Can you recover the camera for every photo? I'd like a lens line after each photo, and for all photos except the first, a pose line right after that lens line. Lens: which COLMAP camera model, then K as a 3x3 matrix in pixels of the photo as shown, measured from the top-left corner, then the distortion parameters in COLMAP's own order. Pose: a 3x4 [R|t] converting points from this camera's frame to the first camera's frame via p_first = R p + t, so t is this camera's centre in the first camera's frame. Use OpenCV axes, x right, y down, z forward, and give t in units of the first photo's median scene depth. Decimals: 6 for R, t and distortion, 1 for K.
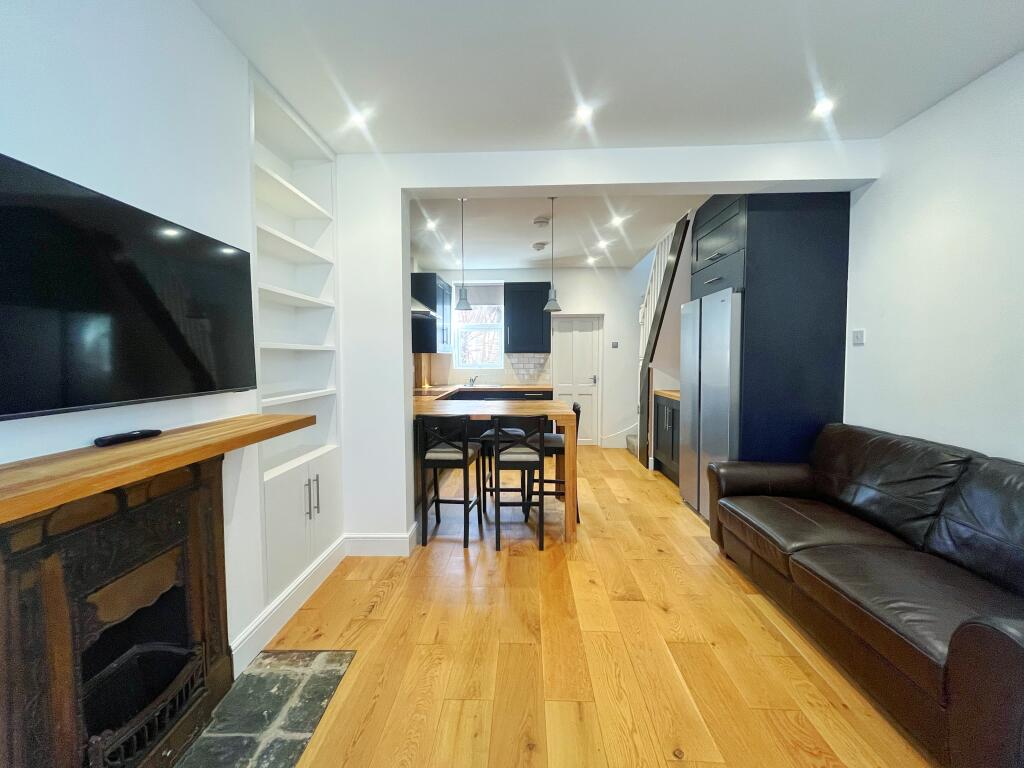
lens RADIAL K [[414.0, 0, 512.6], [0, 414.0, 380.7], [0, 0, 1]] dist [-0.007391, 0.000404]
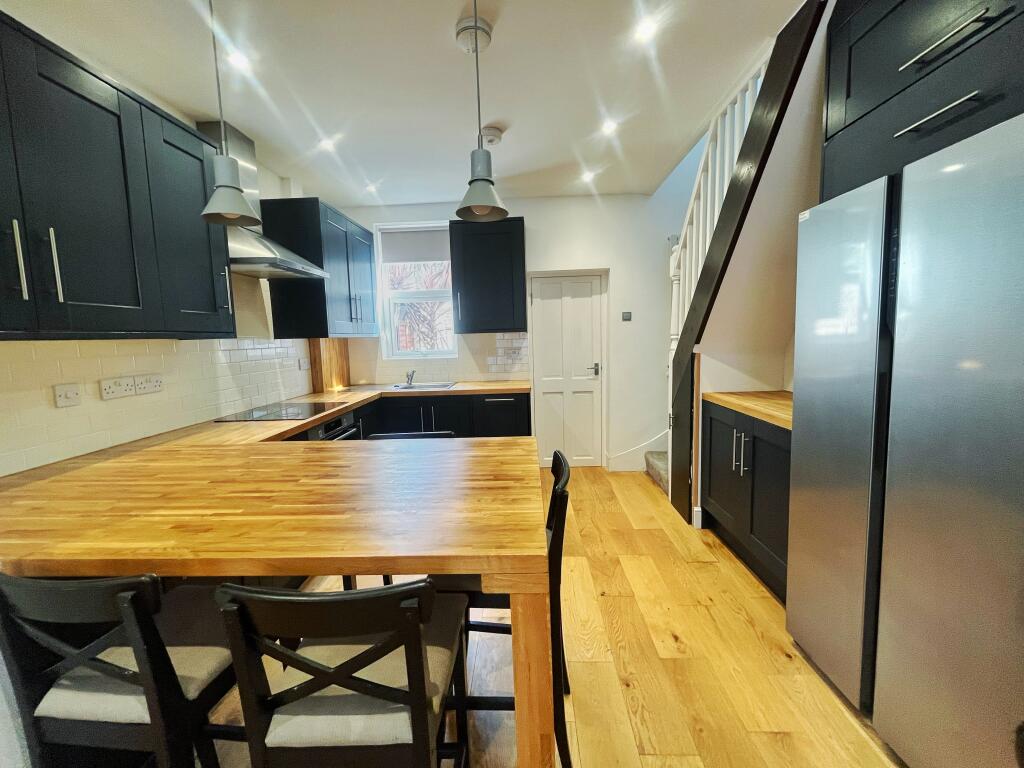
lens RADIAL K [[414.0, 0, 509.2], [0, 414.0, 381.3], [0, 0, 1]] dist [-0.007391, 0.000404]
pose [[0.999582, -0.028625, -0.003957, 0.073716], [0.028801, 0.998033, 0.055685, -0.030596], [0.002355, -0.055775, 0.998441, 0.406910]]
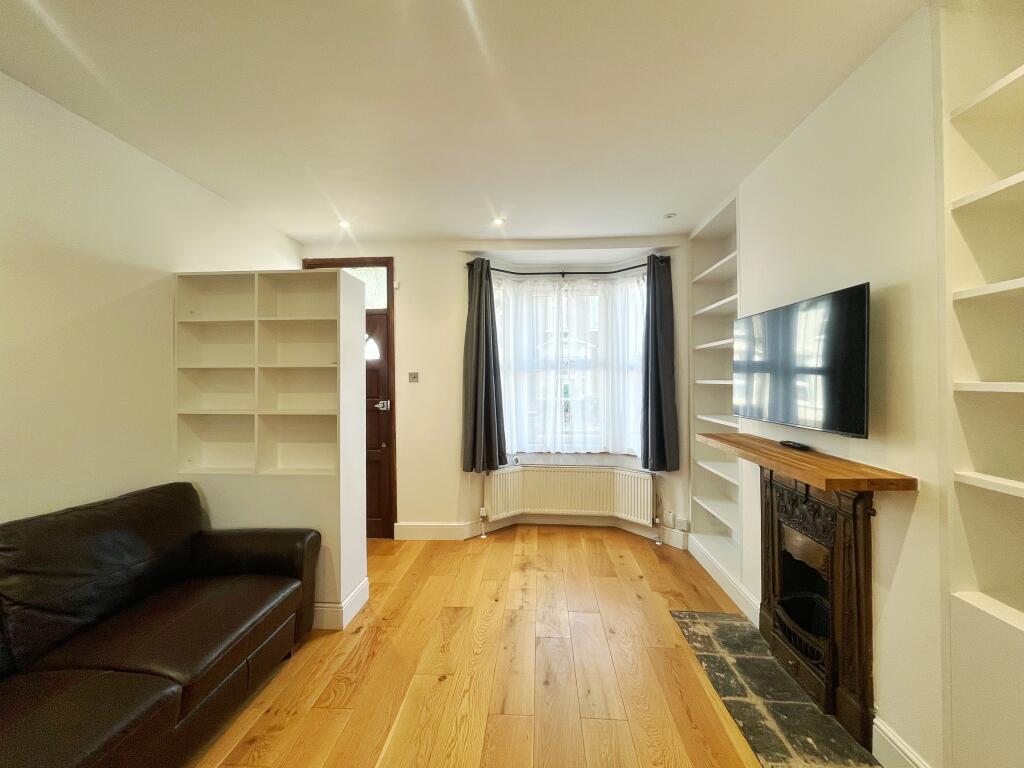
lens RADIAL K [[414.0, 0, 510.4], [0, 414.0, 380.3], [0, 0, 1]] dist [-0.007391, 0.000404]
pose [[-0.999188, 0.000969, 0.040277, 0.029416], [0.003103, 0.998592, 0.052961, -0.050375], [-0.040169, 0.053043, -0.997784, 0.625991]]
